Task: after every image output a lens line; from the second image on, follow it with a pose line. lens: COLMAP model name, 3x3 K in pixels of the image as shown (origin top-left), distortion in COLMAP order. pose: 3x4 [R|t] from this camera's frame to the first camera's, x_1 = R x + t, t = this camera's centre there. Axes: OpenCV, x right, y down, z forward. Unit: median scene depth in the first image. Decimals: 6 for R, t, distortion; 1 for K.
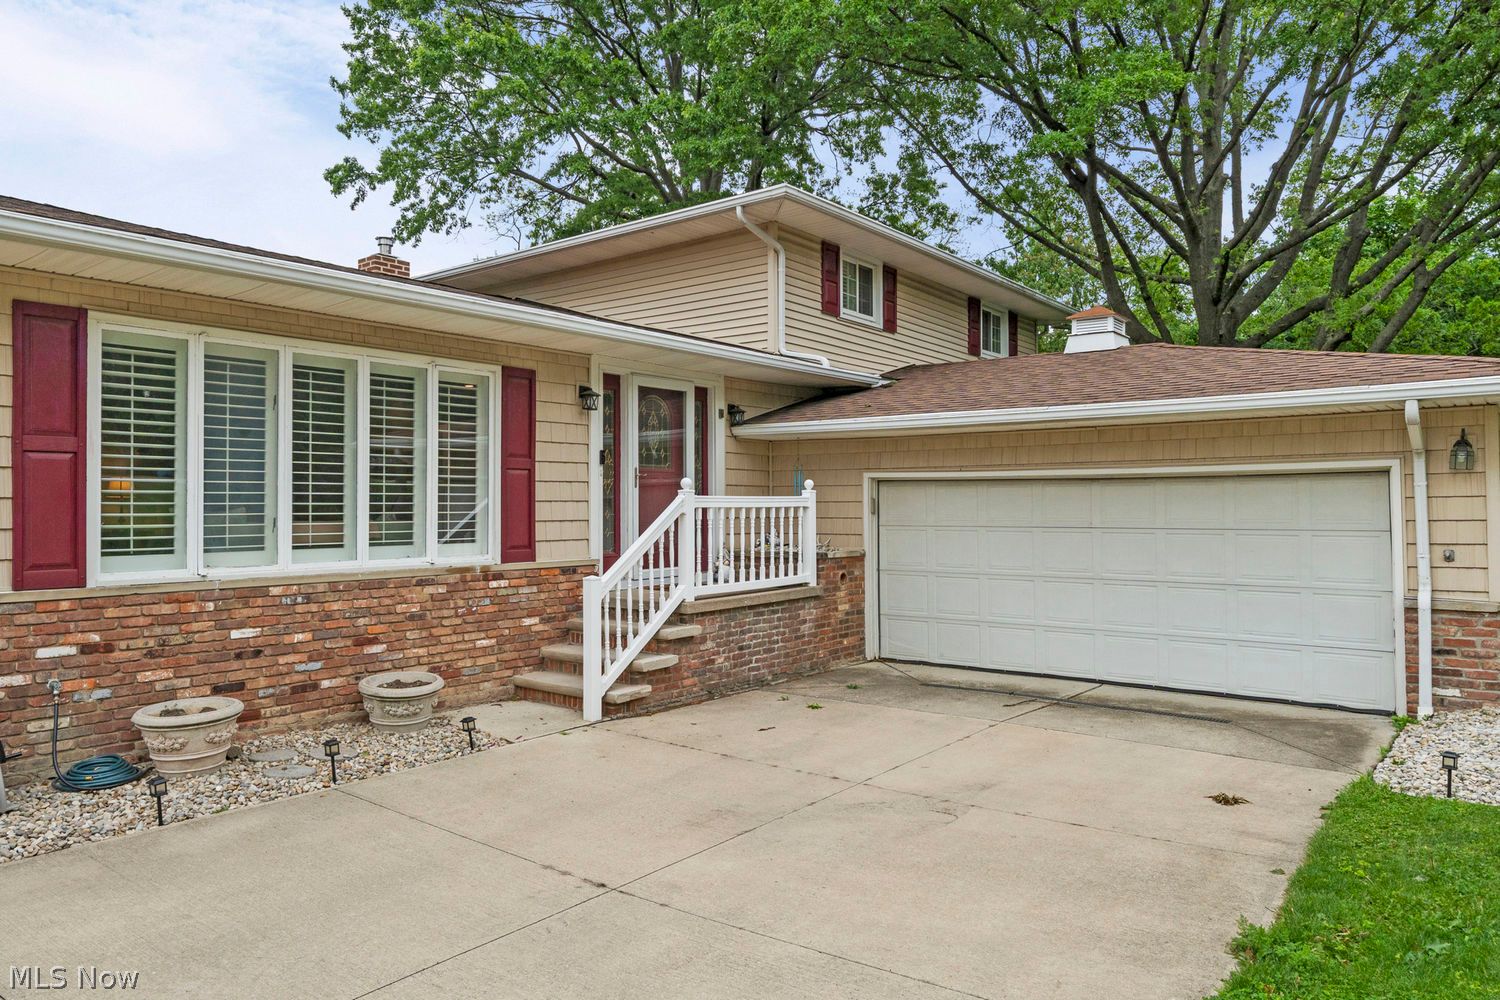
lens RADIAL K [[998.5, 0, 748.1], [0, 998.5, 526.7], [0, 0, 1]] dist [0.004266, 0.001330]
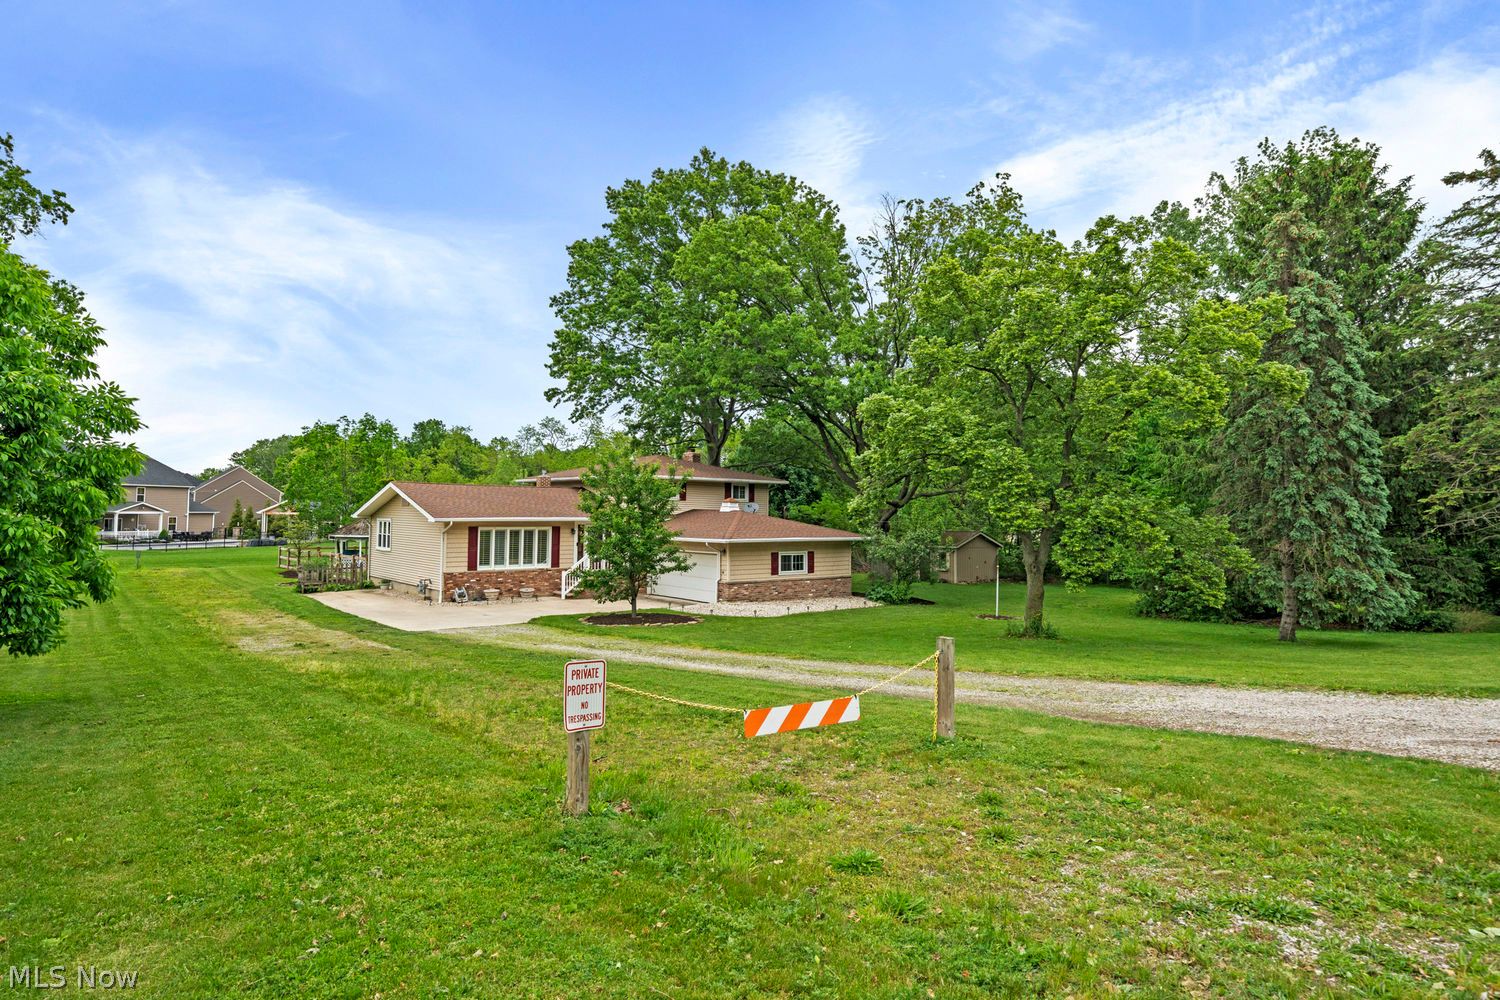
lens RADIAL K [[846.4, 0, 750.0], [0, 846.4, 500.0], [0, 0, 1]] dist [0.000577, -0.000119]
pose [[0.980061, 0.014022, -0.198203, 1.444609], [-0.020161, 0.999376, -0.028989, -0.183884], [0.197673, 0.032407, 0.979732, -2.714904]]
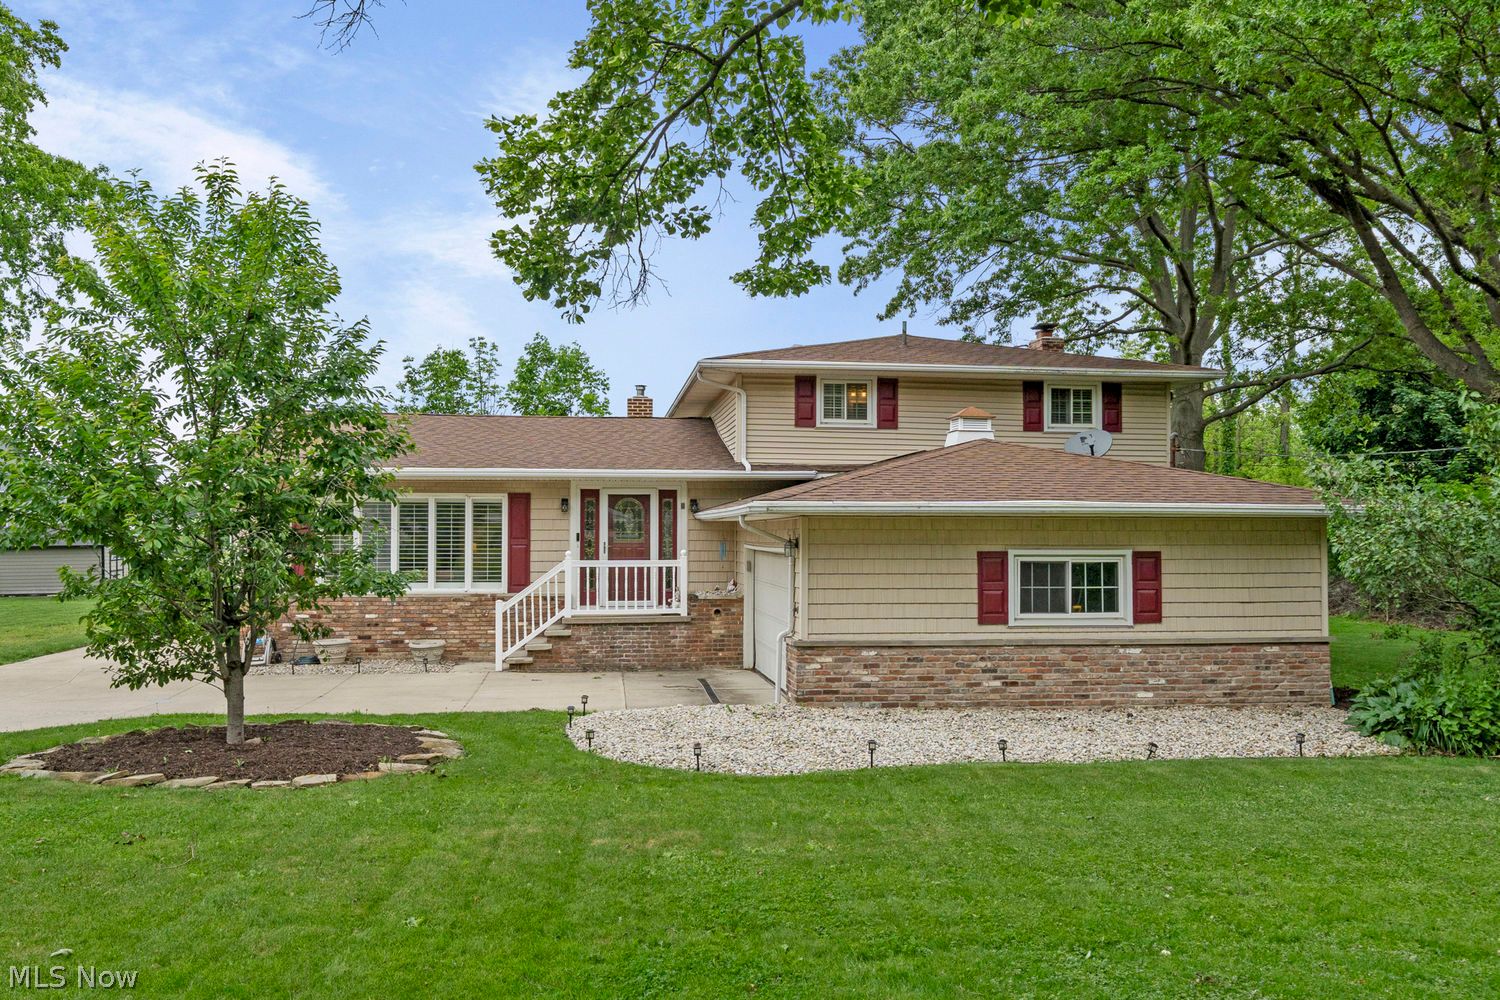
lens RADIAL K [[1238.5, 0, 750.0], [0, 1238.5, 500.0], [0, 0, 1]] dist [-0.000304, 0.002472]
pose [[0.714018, -0.015210, -0.699962, 1.760944], [-0.017682, 0.999053, -0.039746, -0.056228], [0.699904, 0.040756, 0.713073, -0.404572]]
